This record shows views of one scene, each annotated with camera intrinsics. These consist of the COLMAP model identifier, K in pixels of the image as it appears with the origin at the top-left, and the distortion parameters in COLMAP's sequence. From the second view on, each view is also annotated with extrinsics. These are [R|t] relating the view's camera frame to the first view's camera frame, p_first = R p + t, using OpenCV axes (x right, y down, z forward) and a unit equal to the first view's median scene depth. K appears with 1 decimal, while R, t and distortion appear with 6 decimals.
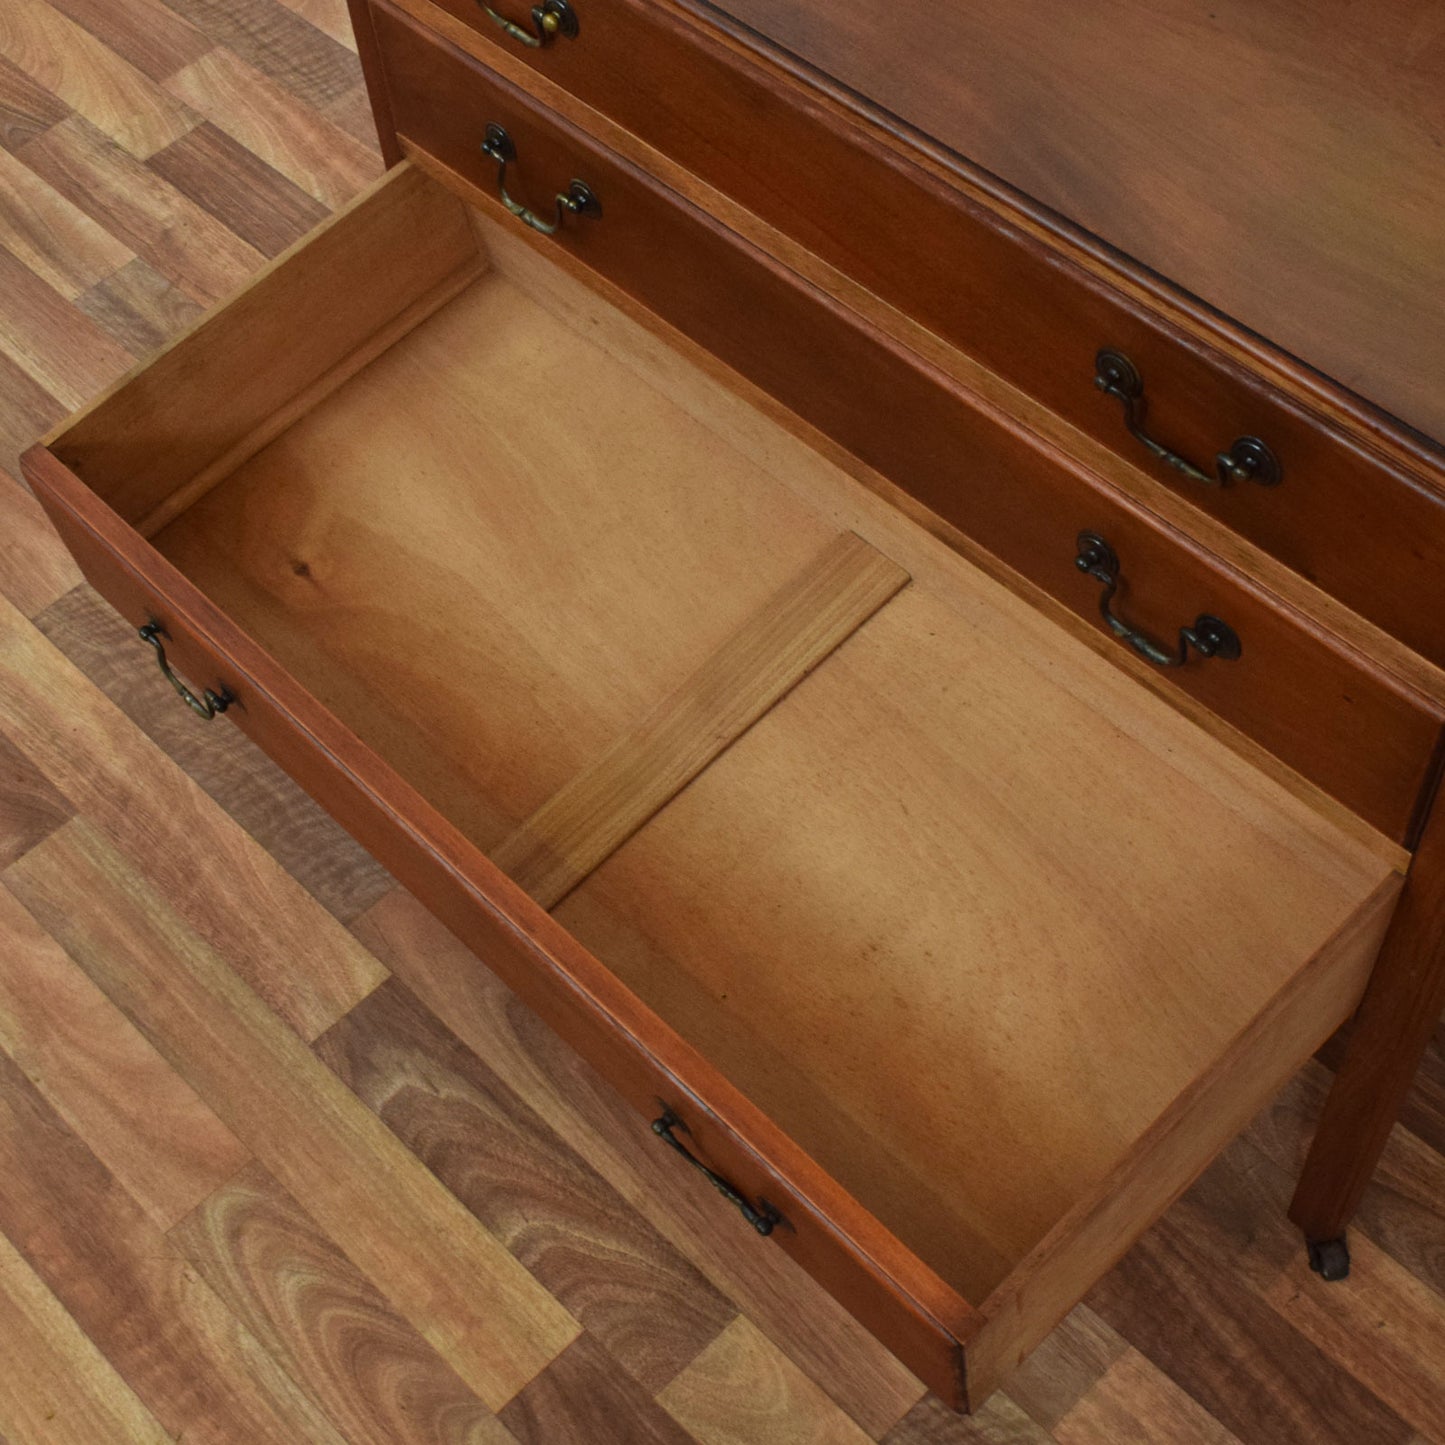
lens RADIAL K [[2219.1, 0, 651.1], [0, 2219.1, 670.6], [0, 0, 1]] dist [-0.013314, 0.000000]
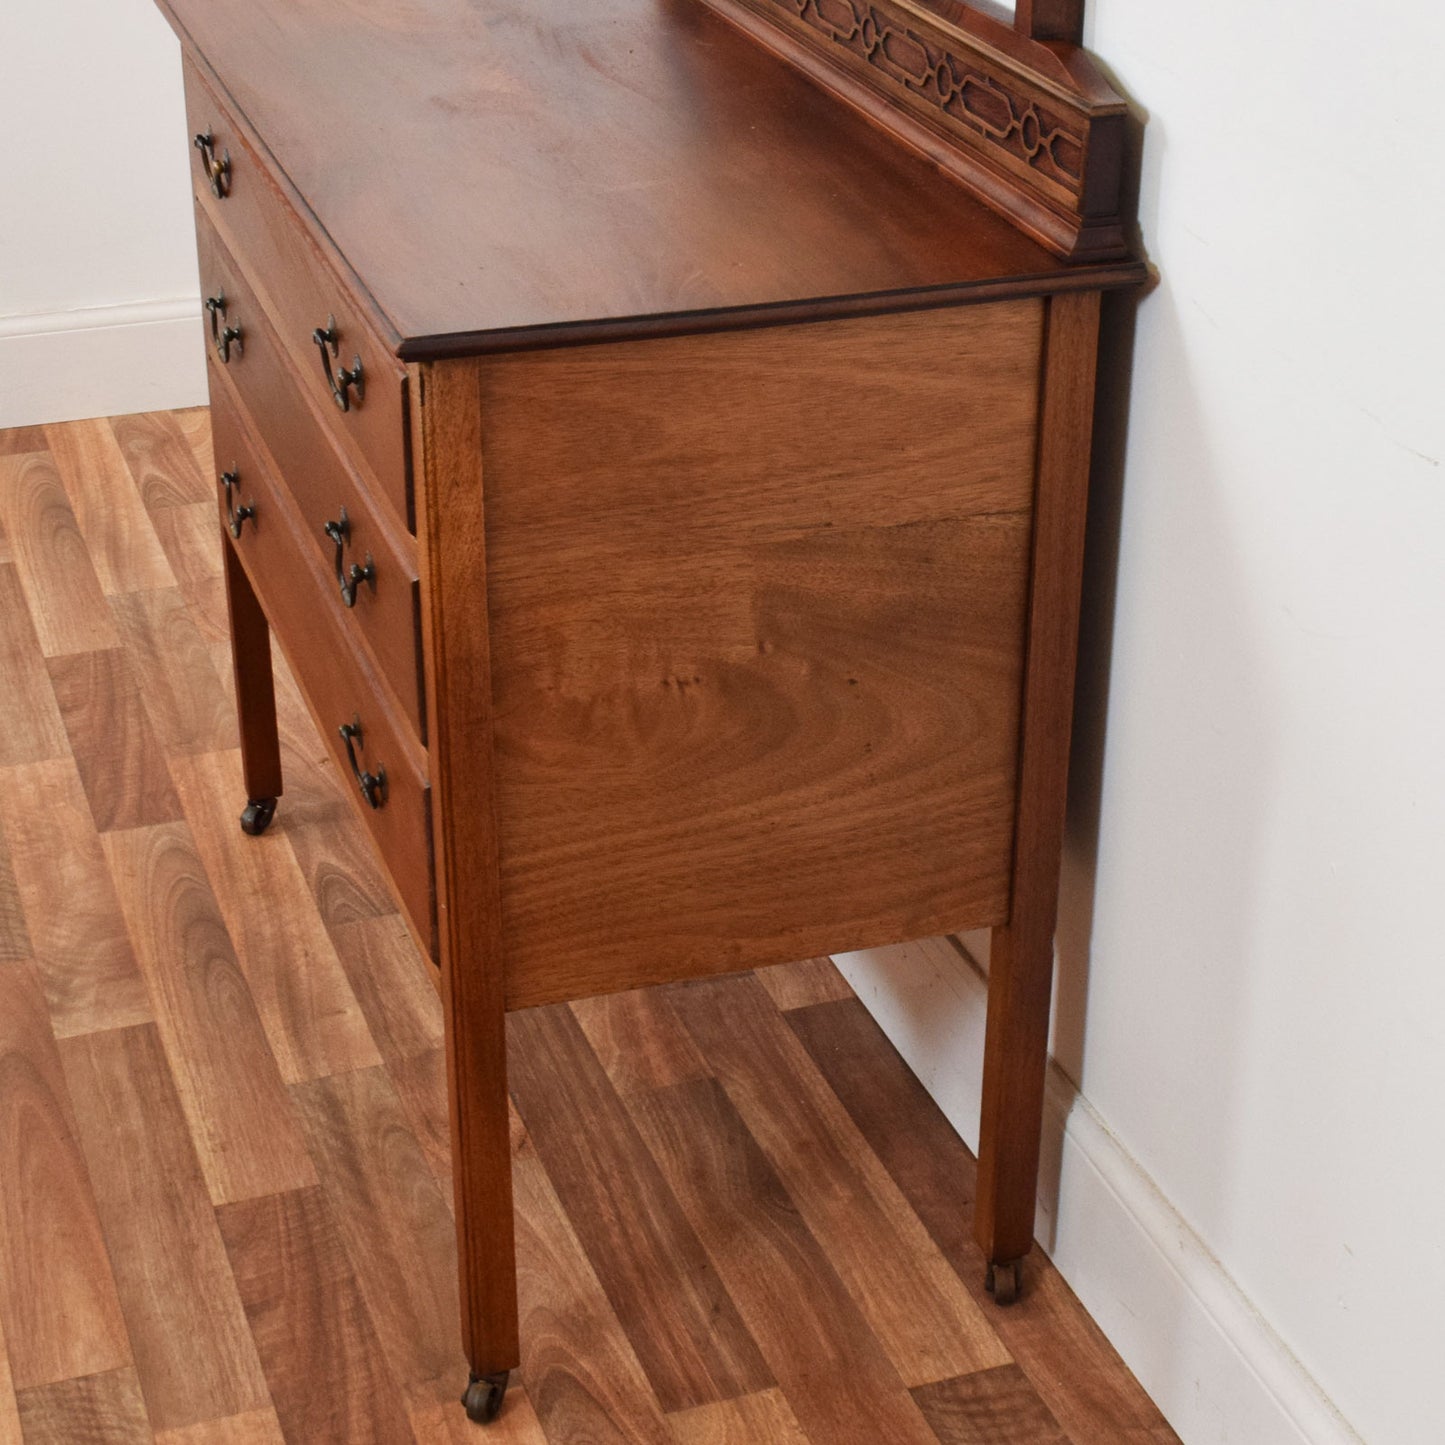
lens RADIAL K [[2706.3, 0, 751.6], [0, 2706.3, 681.2], [0, 0, 1]] dist [0.016518, 0.000000]
pose [[0.913201, 0.264165, -0.310291, 0.656258], [-0.375210, 0.842151, -0.387298, 0.385756], [0.159001, 0.470105, 0.868170, -0.202509]]
